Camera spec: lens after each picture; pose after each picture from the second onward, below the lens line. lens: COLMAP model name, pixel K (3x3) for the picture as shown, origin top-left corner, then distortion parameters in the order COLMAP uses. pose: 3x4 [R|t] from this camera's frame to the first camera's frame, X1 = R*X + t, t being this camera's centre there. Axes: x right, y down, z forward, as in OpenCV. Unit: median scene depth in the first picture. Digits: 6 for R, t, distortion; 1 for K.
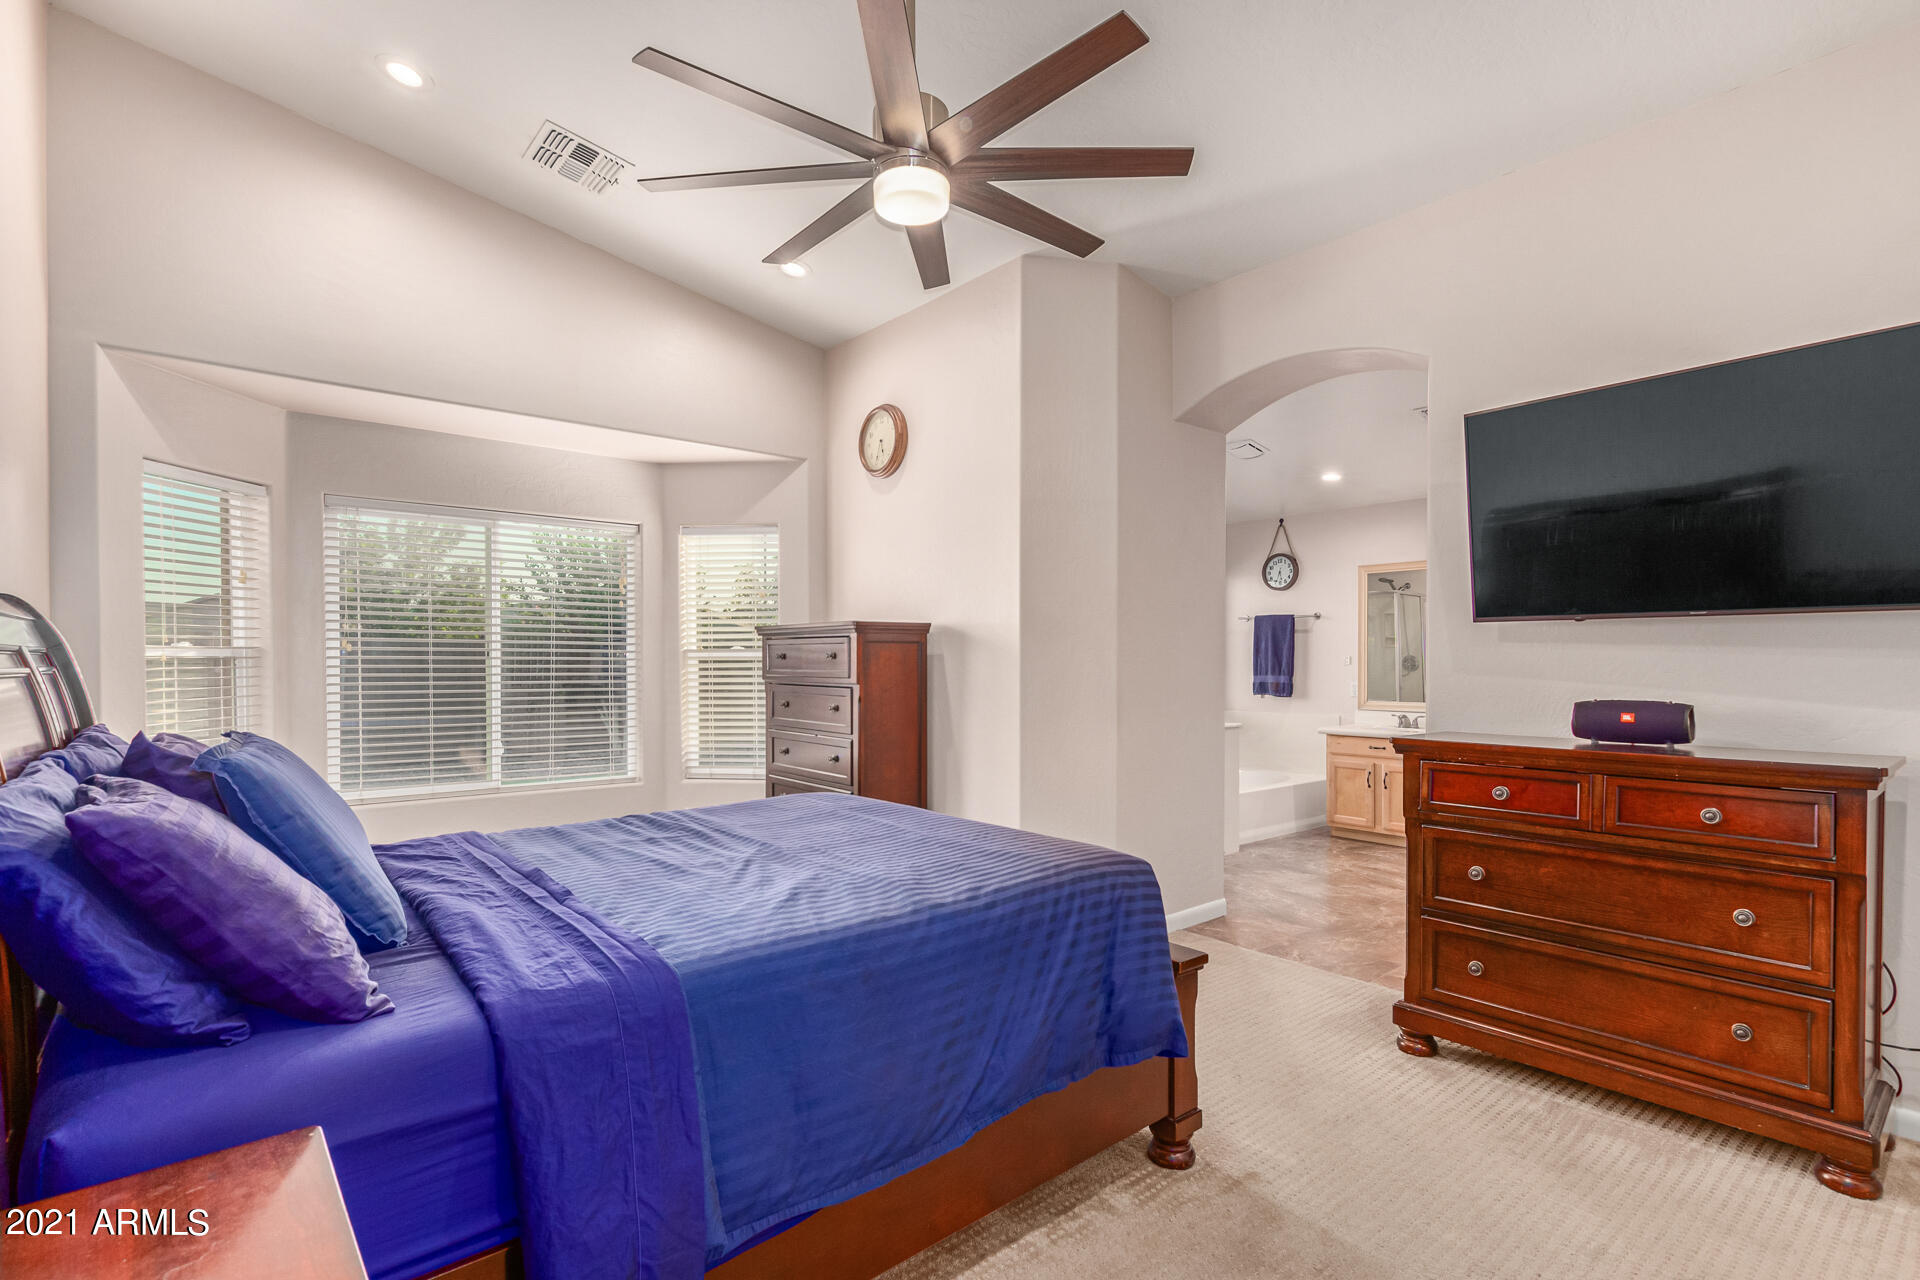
lens RADIAL K [[890.3, 0, 950.2], [0, 890.3, 644.7], [0, 0, 1]] dist [0.002859, -0.000347]
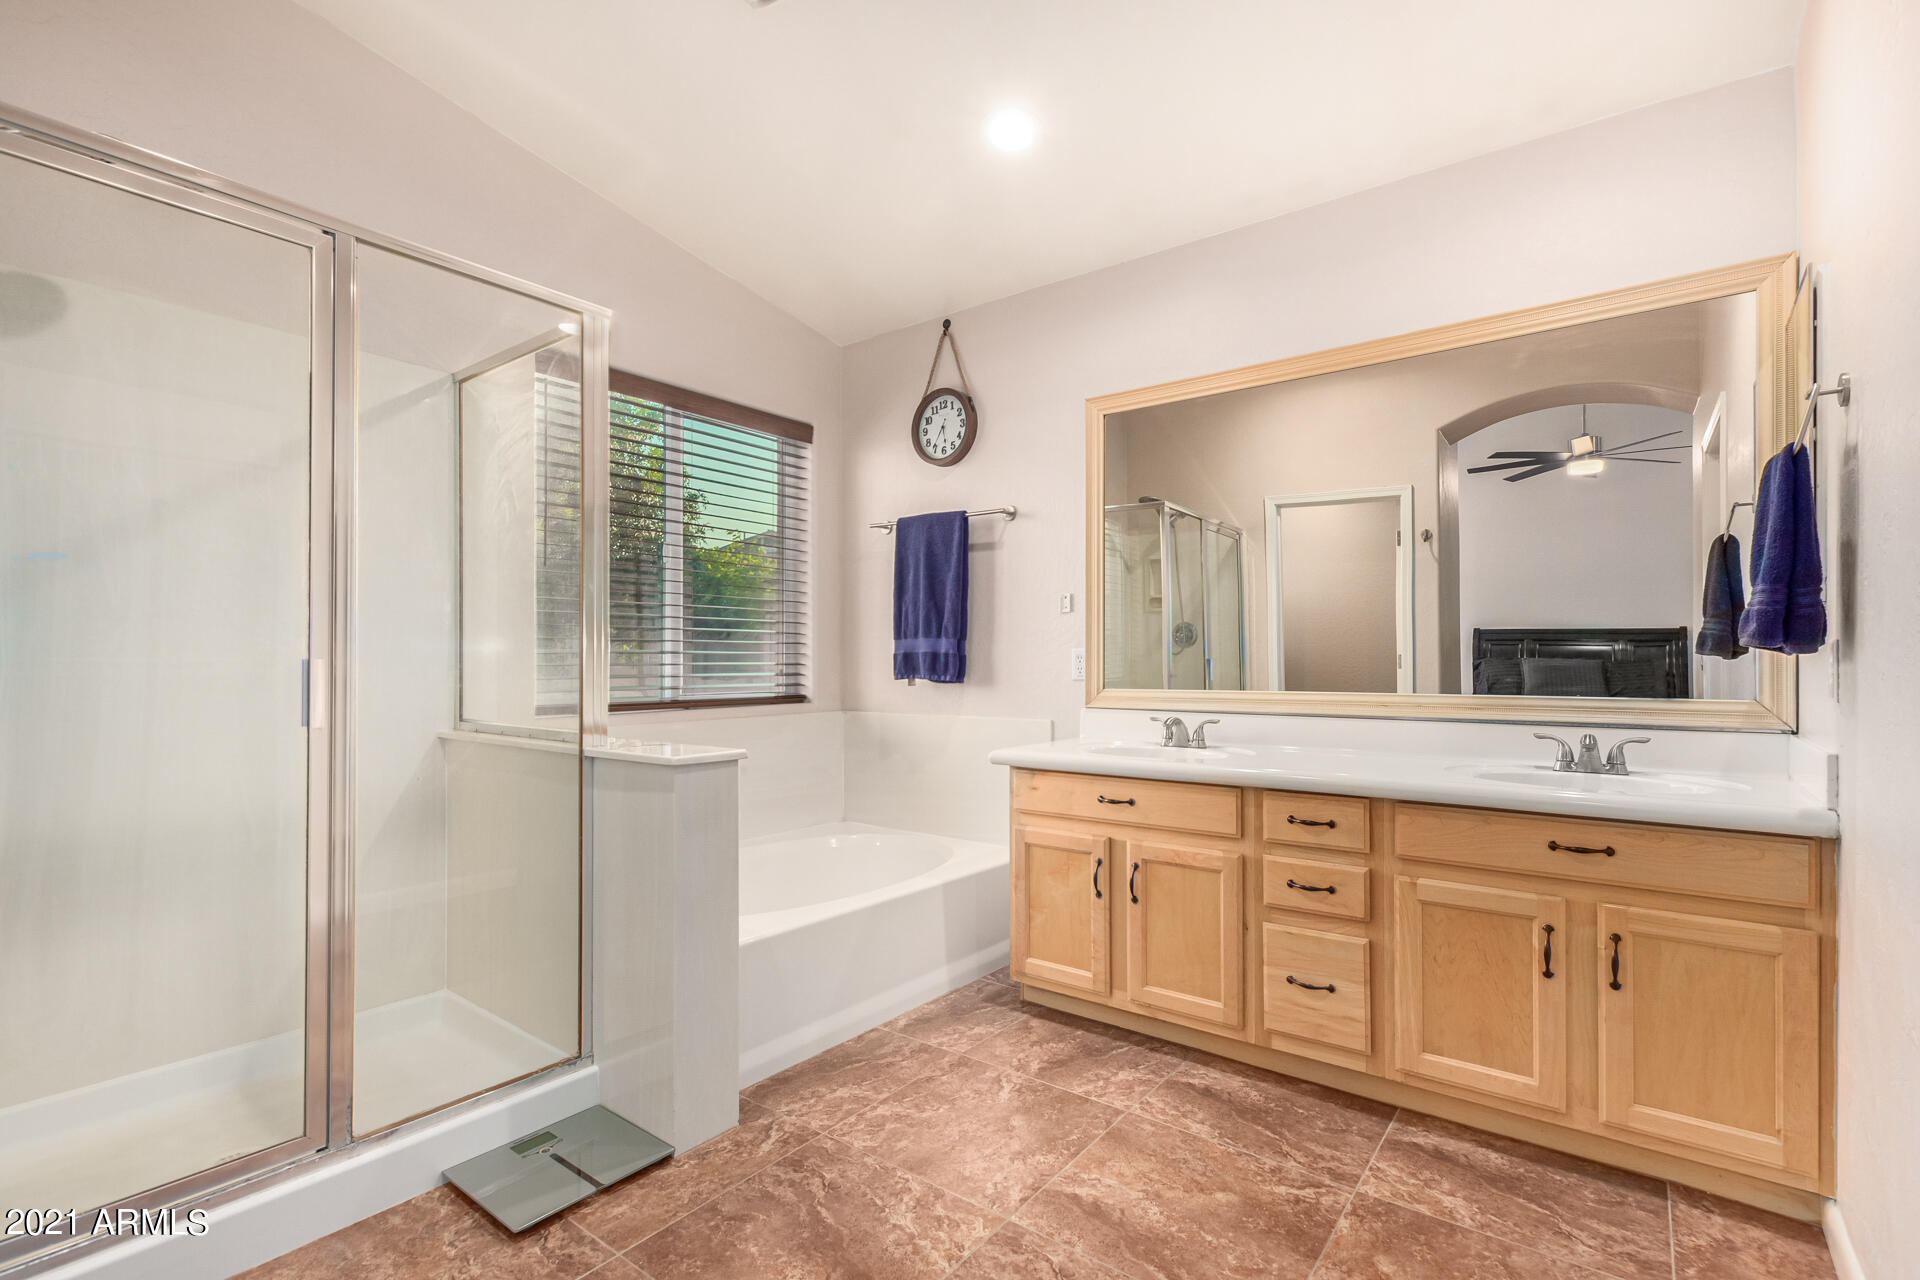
lens RADIAL K [[890.3, 0, 950.2], [0, 890.3, 644.7], [0, 0, 1]] dist [0.002859, -0.000347]
pose [[0.975546, 0.000833, 0.219795, 0.269842], [-0.000143, 0.999995, -0.003154, 0.039634], [-0.219797, 0.003046, 0.975541, 0.529117]]
